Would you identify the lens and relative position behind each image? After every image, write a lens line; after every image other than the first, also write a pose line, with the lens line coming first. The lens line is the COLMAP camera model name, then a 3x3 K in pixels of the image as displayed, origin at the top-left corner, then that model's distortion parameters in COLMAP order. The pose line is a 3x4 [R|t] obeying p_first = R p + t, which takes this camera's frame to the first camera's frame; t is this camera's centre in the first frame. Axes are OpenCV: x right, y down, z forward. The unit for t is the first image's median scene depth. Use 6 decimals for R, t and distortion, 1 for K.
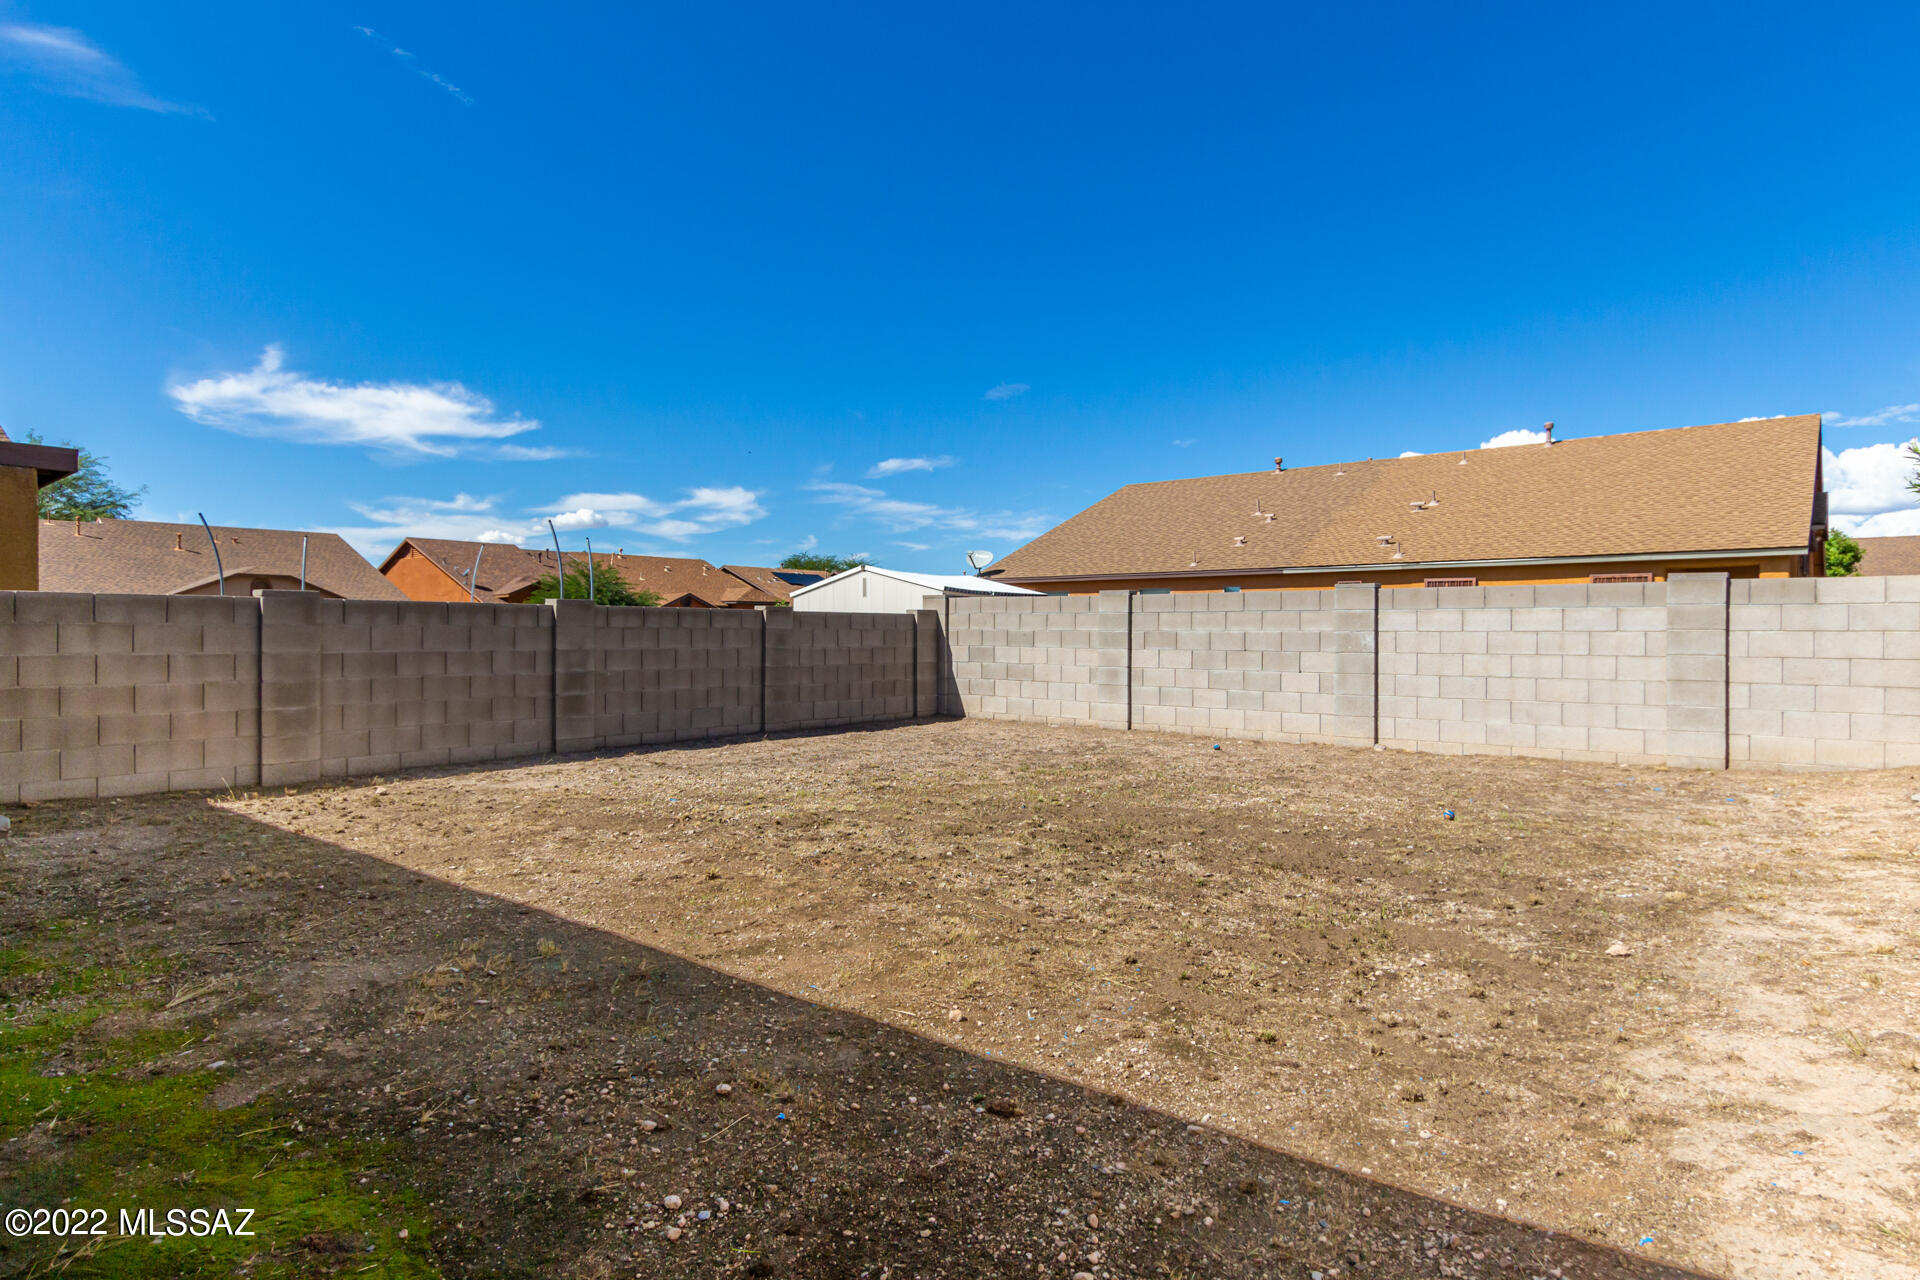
lens RADIAL K [[1072.3, 0, 960.0], [0, 1072.3, 640.0], [0, 0, 1]] dist [0.002198, 0.002012]
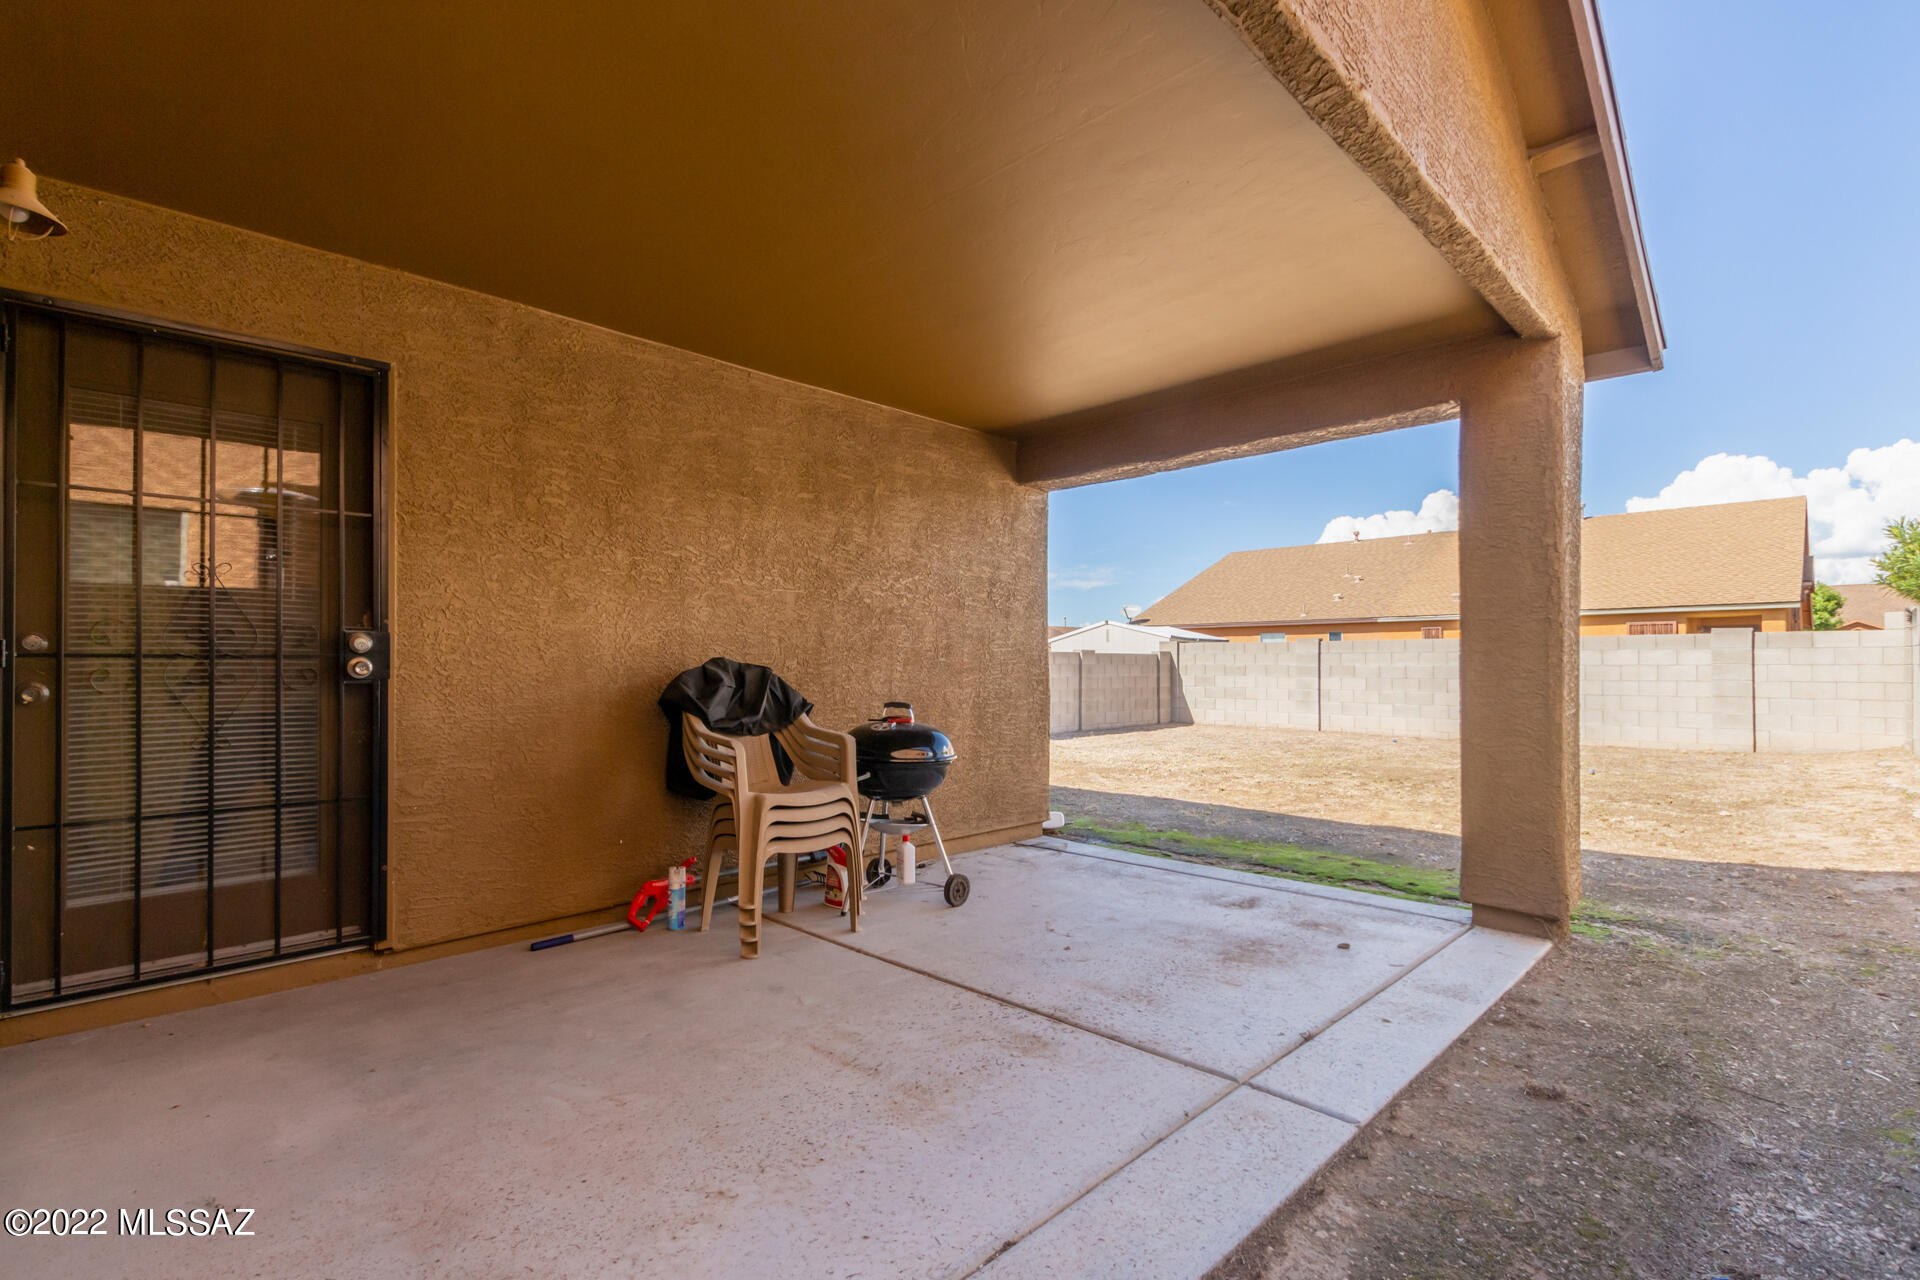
lens RADIAL K [[892.6, 0, 957.9], [0, 892.6, 655.3], [0, 0, 1]] dist [0.000431, -0.000581]
pose [[0.996442, -0.002532, -0.084243, -0.222121], [0.000961, 0.999825, -0.018690, 0.000391], [0.084275, 0.018543, 0.996270, -0.265457]]
